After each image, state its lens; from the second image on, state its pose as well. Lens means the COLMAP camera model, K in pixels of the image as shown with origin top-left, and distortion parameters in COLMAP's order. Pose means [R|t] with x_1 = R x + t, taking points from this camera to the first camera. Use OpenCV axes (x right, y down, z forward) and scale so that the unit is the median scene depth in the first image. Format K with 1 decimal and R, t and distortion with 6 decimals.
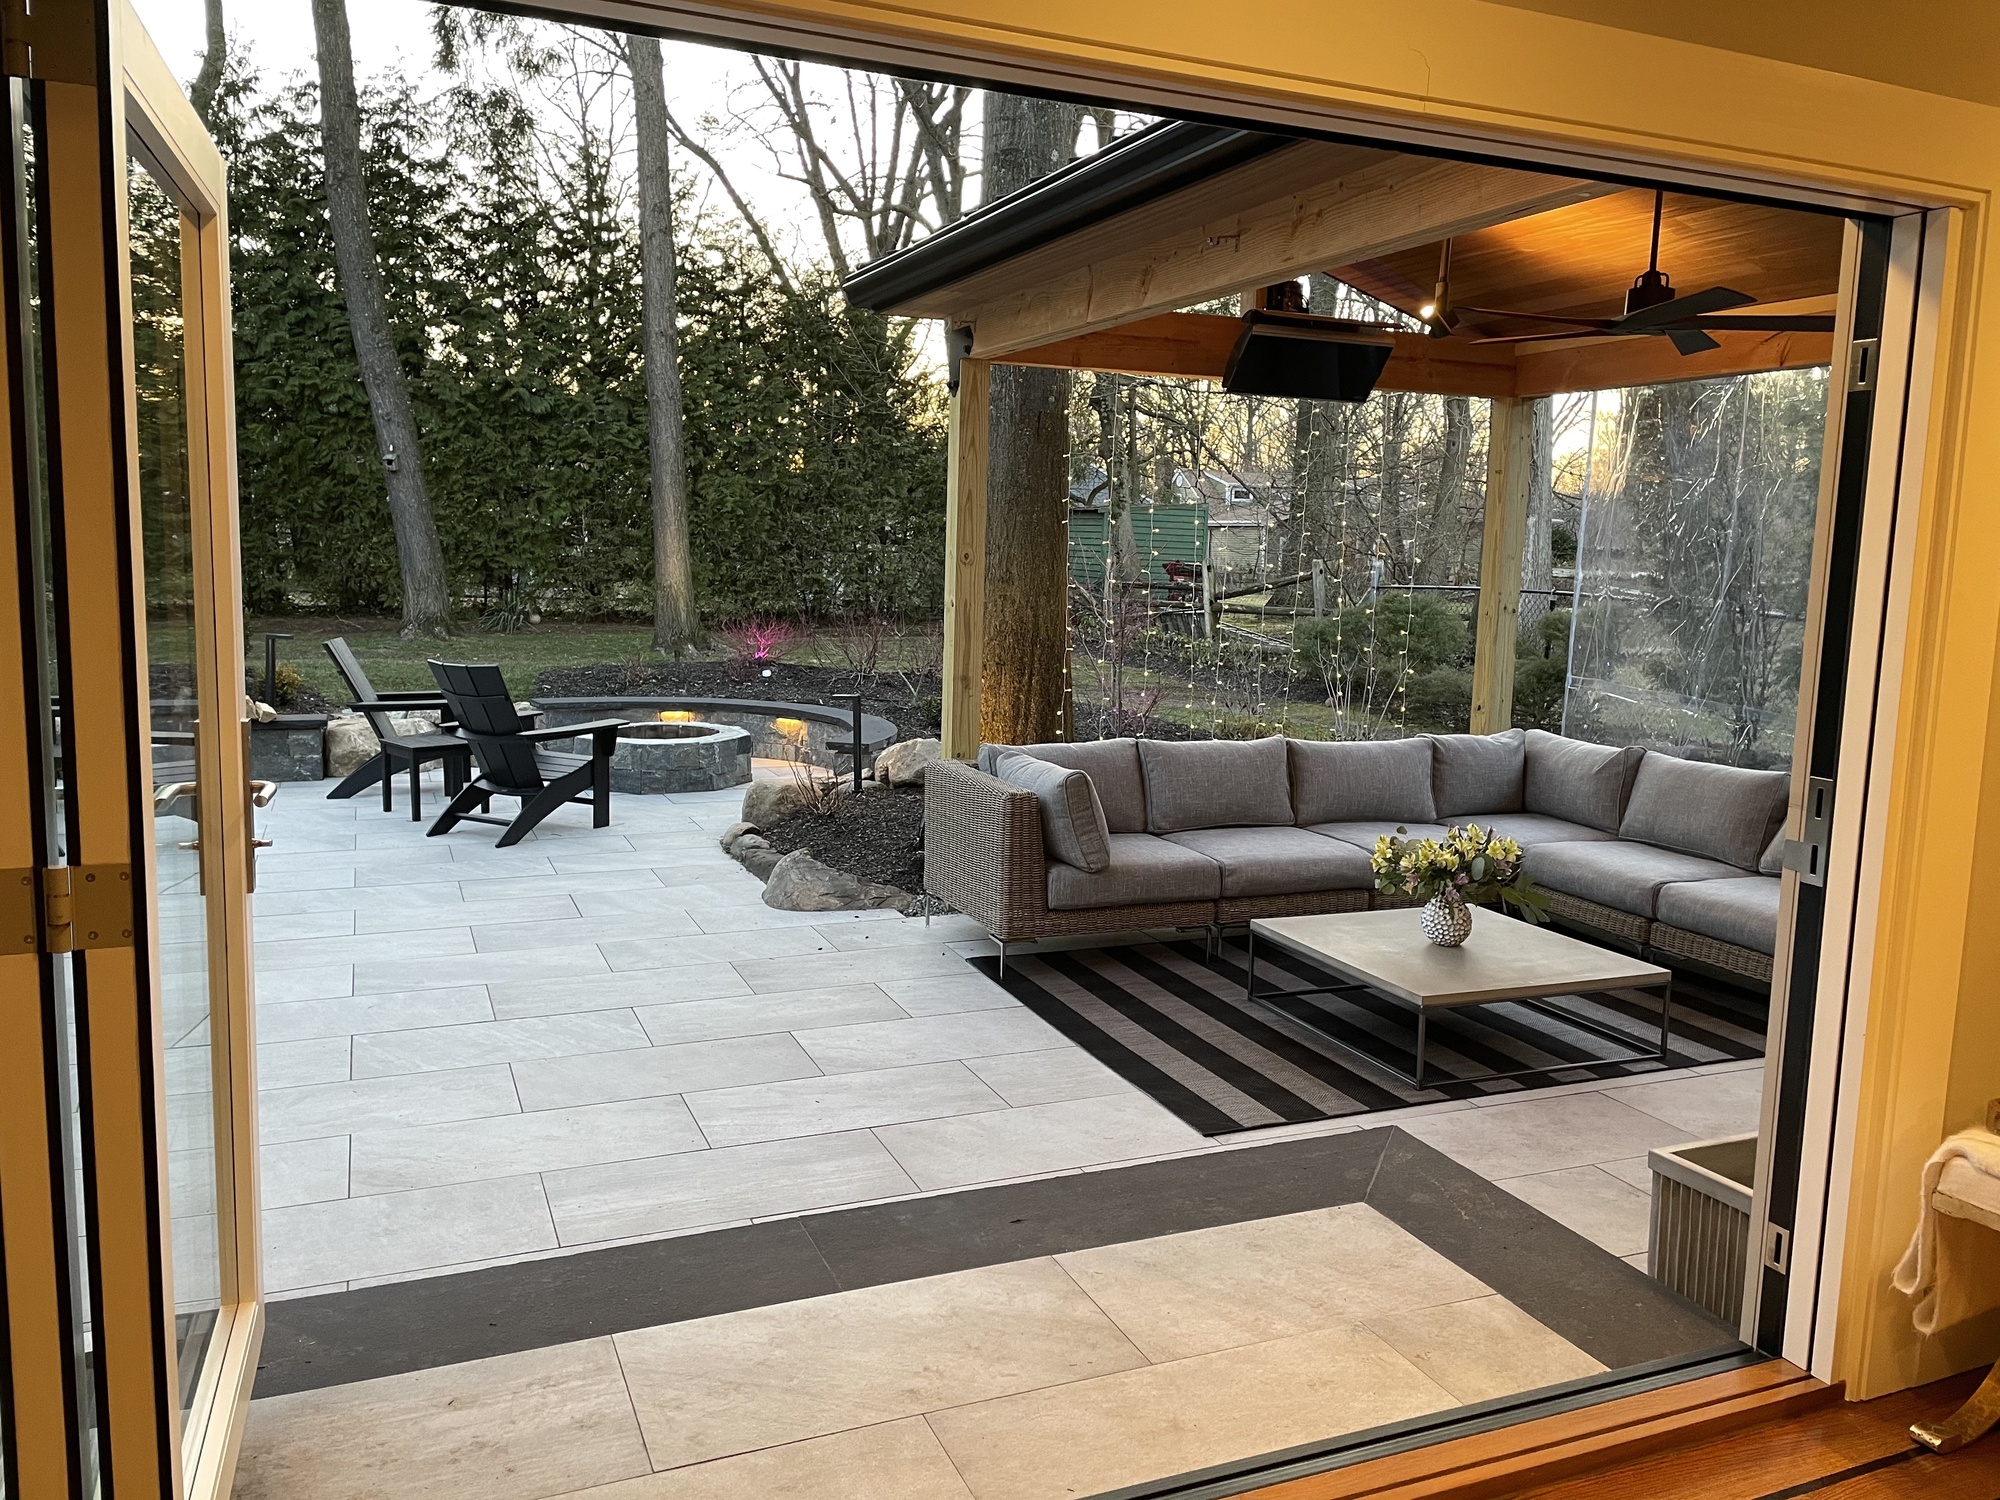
lens RADIAL K [[1499.2, 0, 999.3], [0, 1499.2, 726.5], [0, 0, 1]] dist [0.077803, -0.096444]
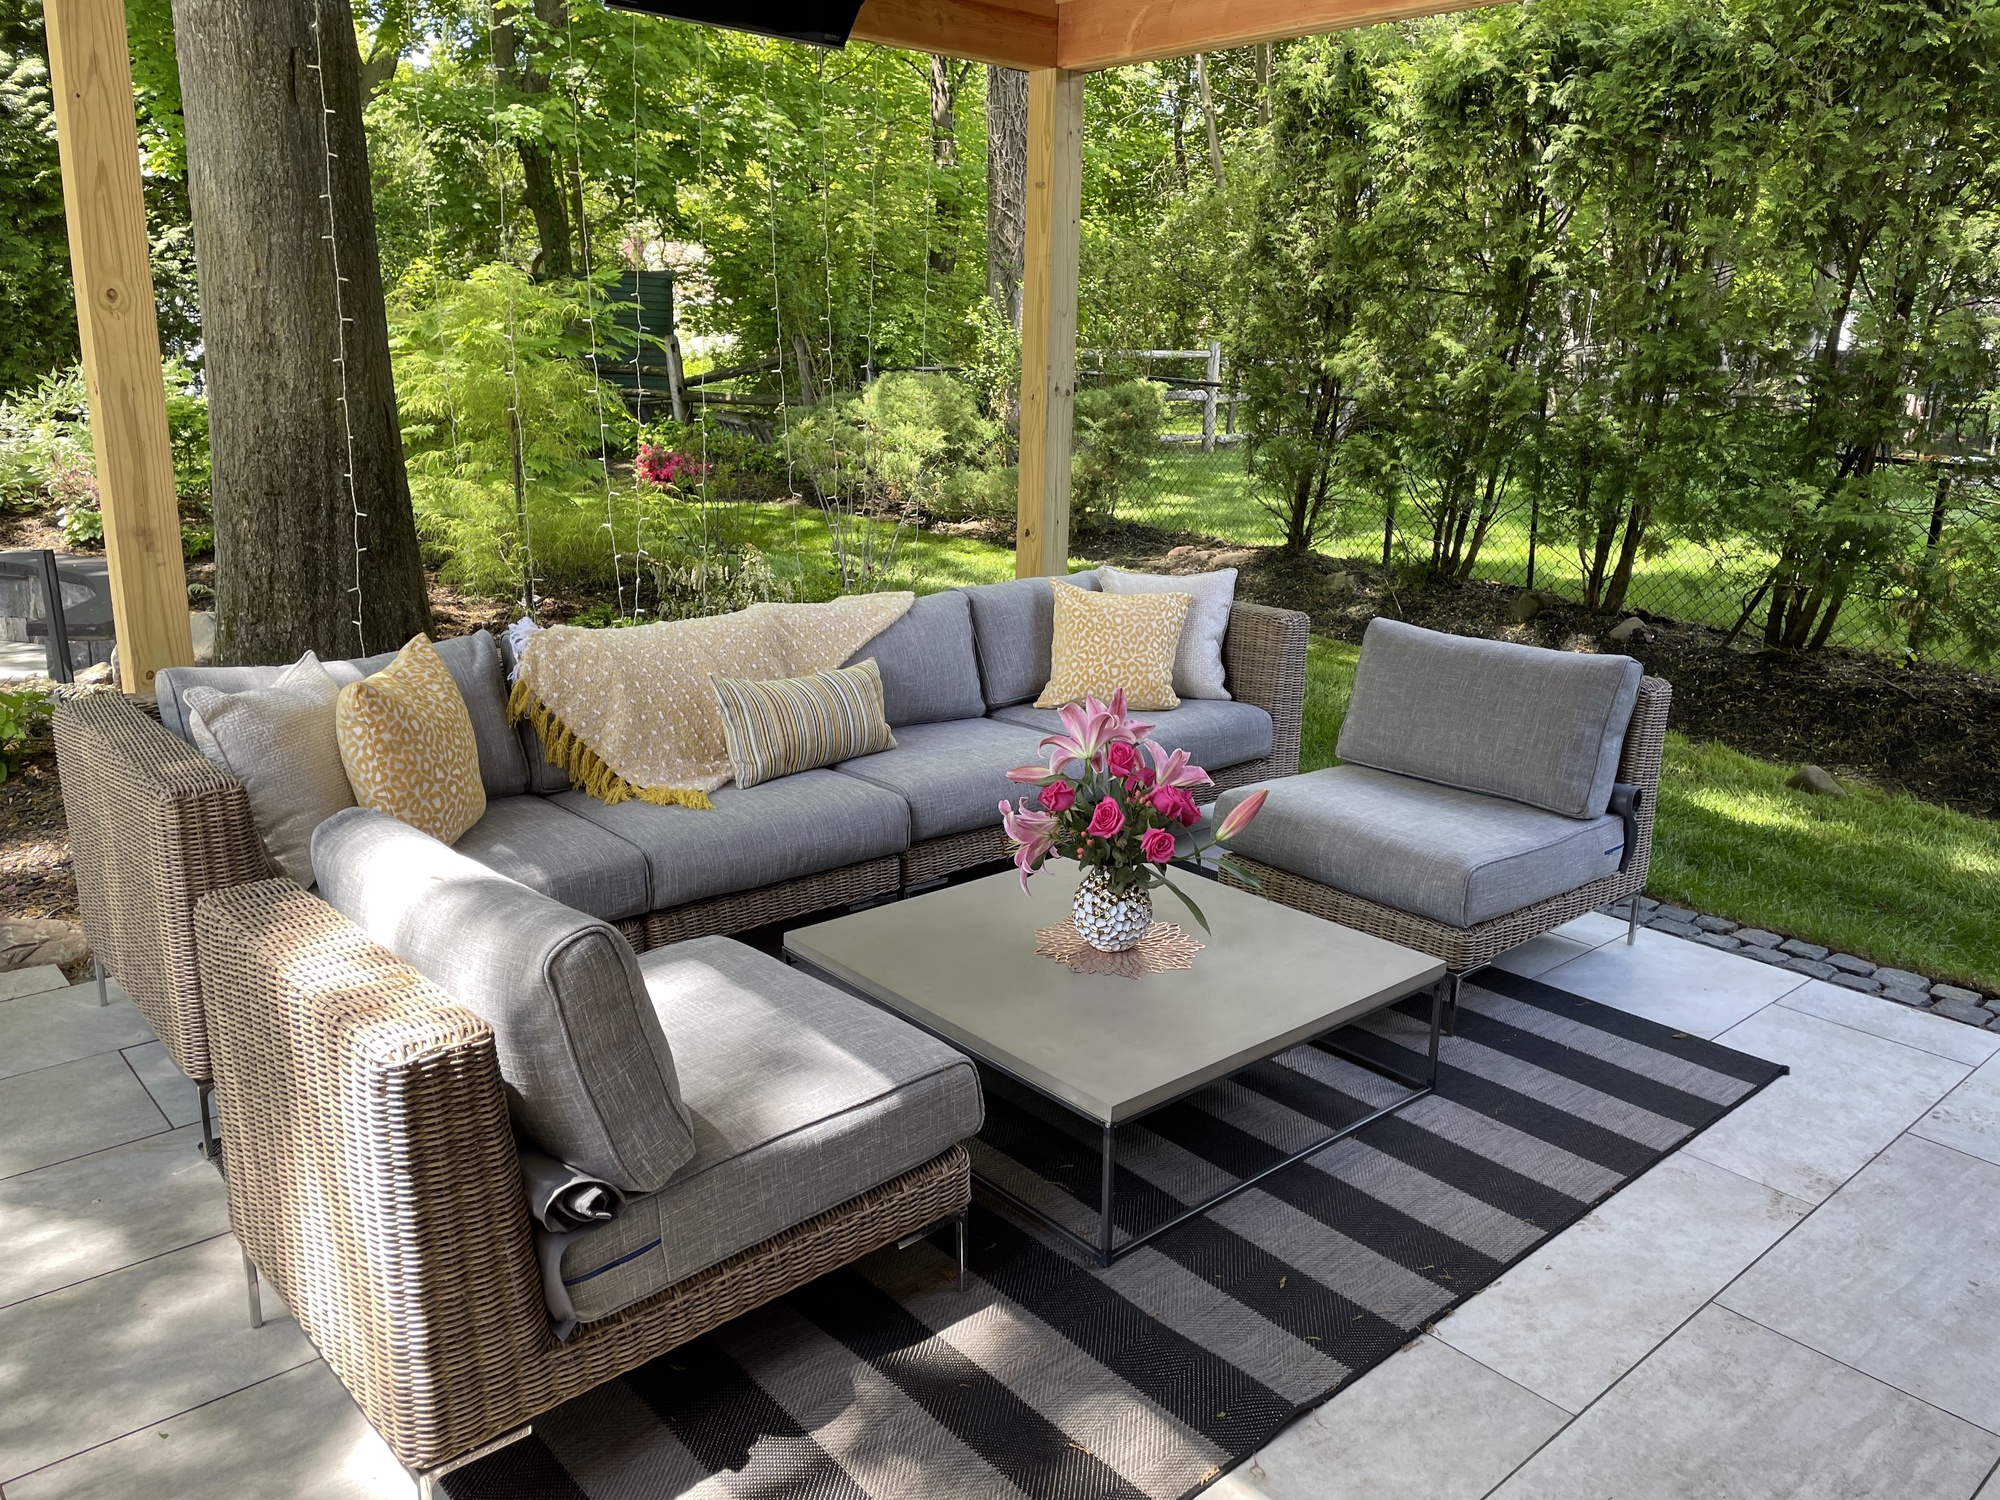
lens RADIAL K [[1499.2, 0, 999.3], [0, 1499.2, 726.5], [0, 0, 1]] dist [0.077803, -0.096444]
pose [[0.946151, -0.088026, 0.311527, 0.077484], [0.045018, 0.988748, 0.142657, -0.023346], [-0.320579, -0.120951, 0.939468, 0.332605]]
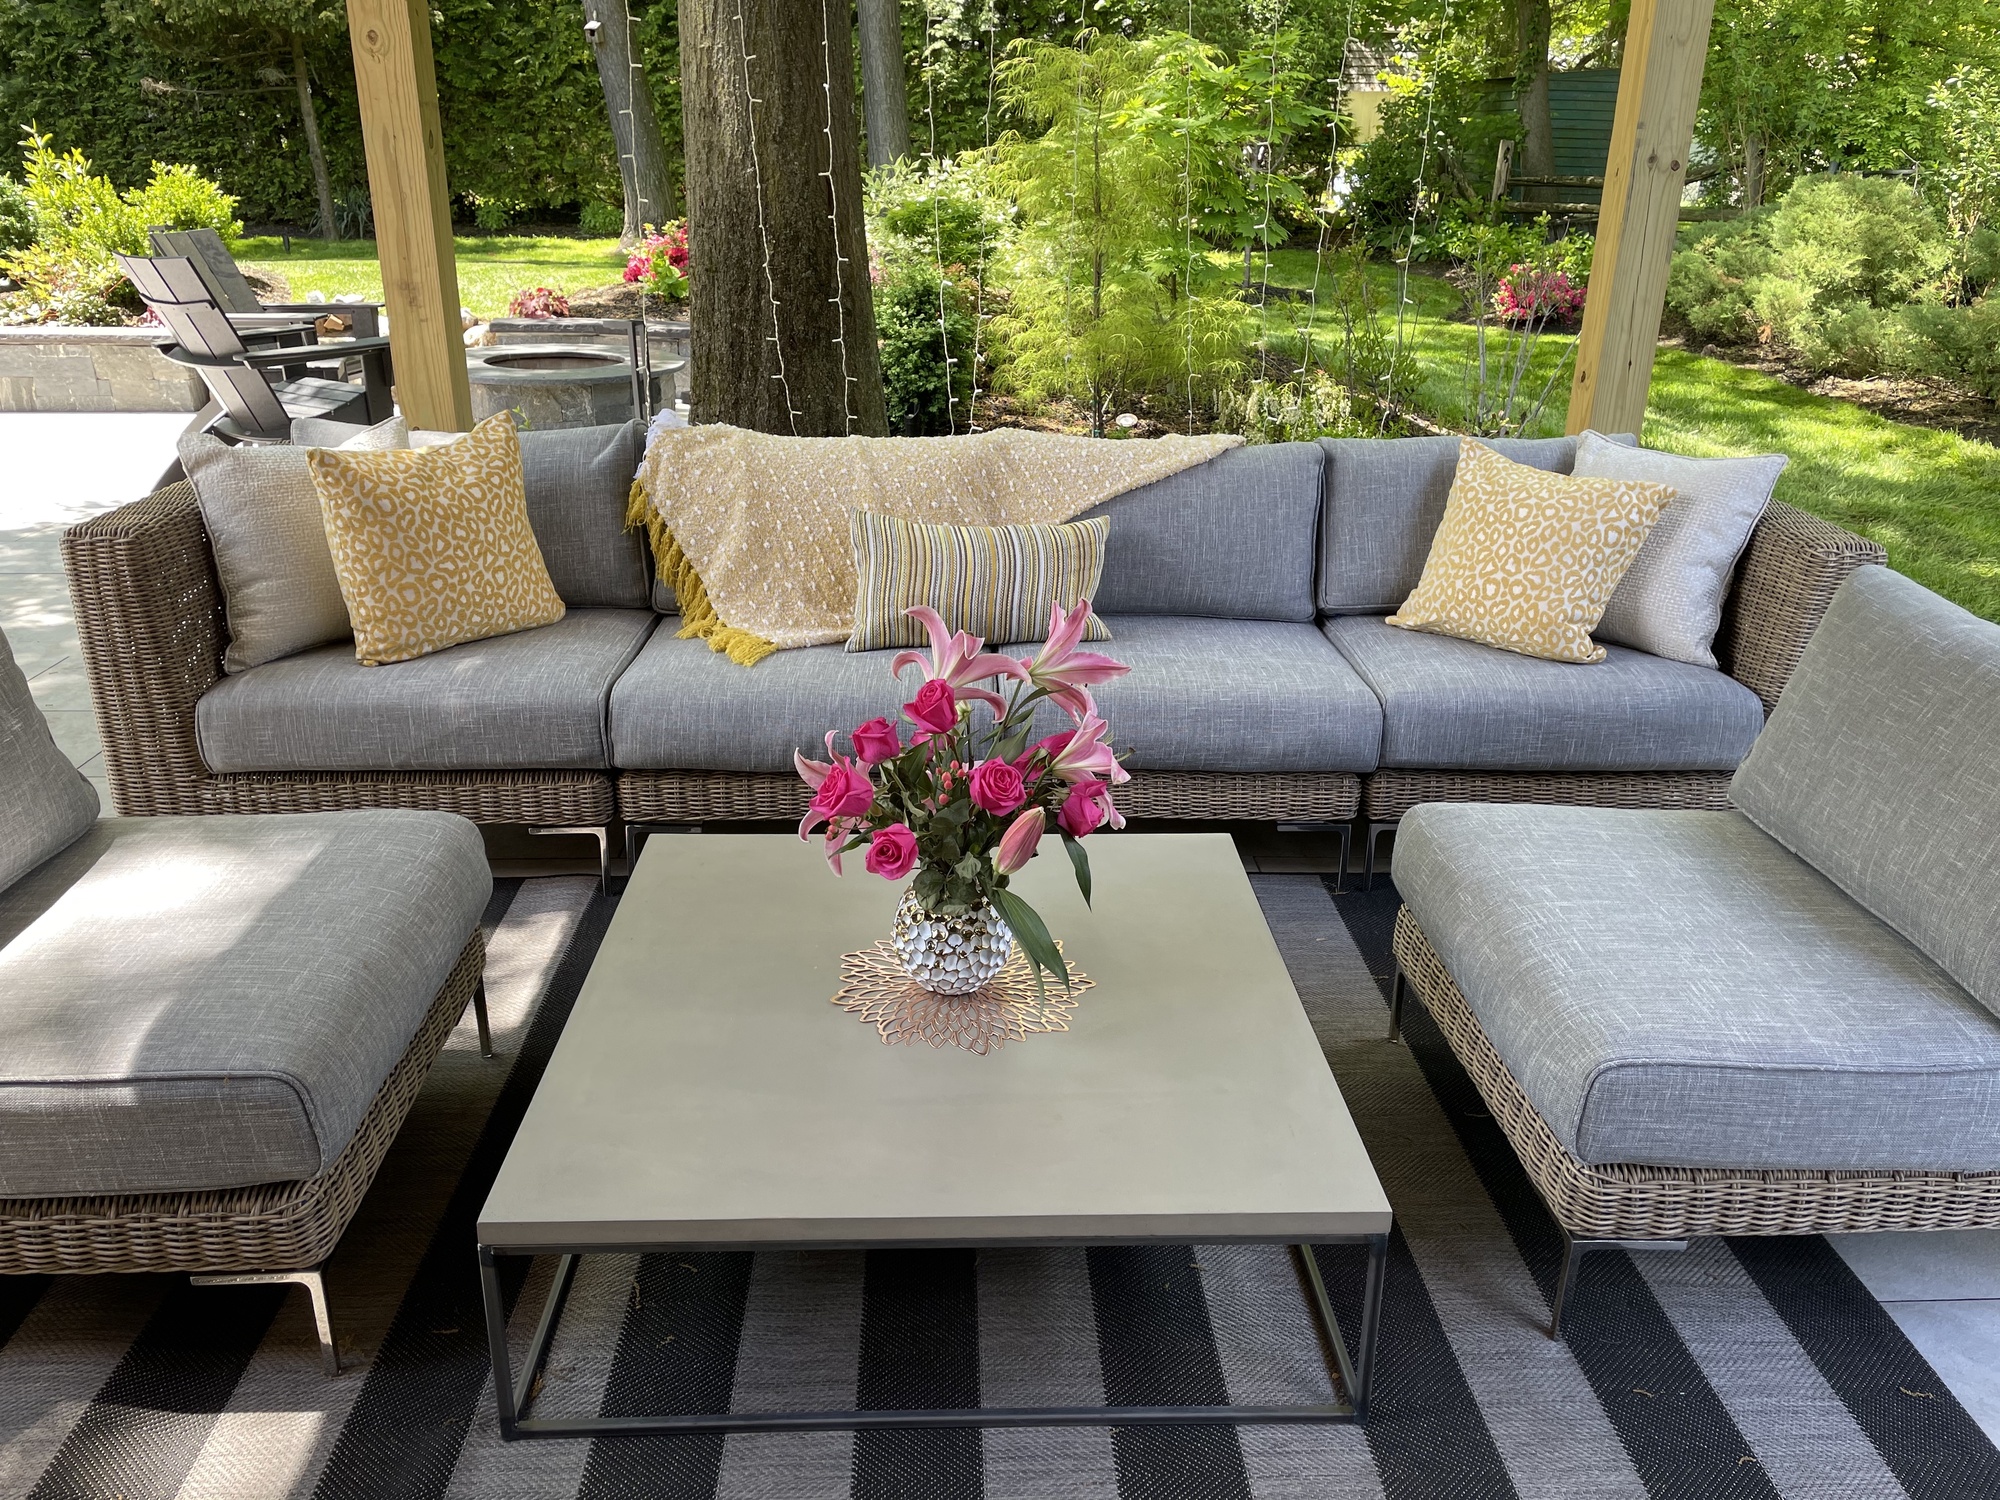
lens RADIAL K [[1499.2, 0, 999.3], [0, 1499.2, 726.5], [0, 0, 1]] dist [0.077803, -0.096444]
pose [[0.938429, 0.111381, -0.327024, 0.318204], [-0.031753, 0.970404, 0.239391, -0.013742], [0.344009, -0.214267, 0.914192, 0.465642]]
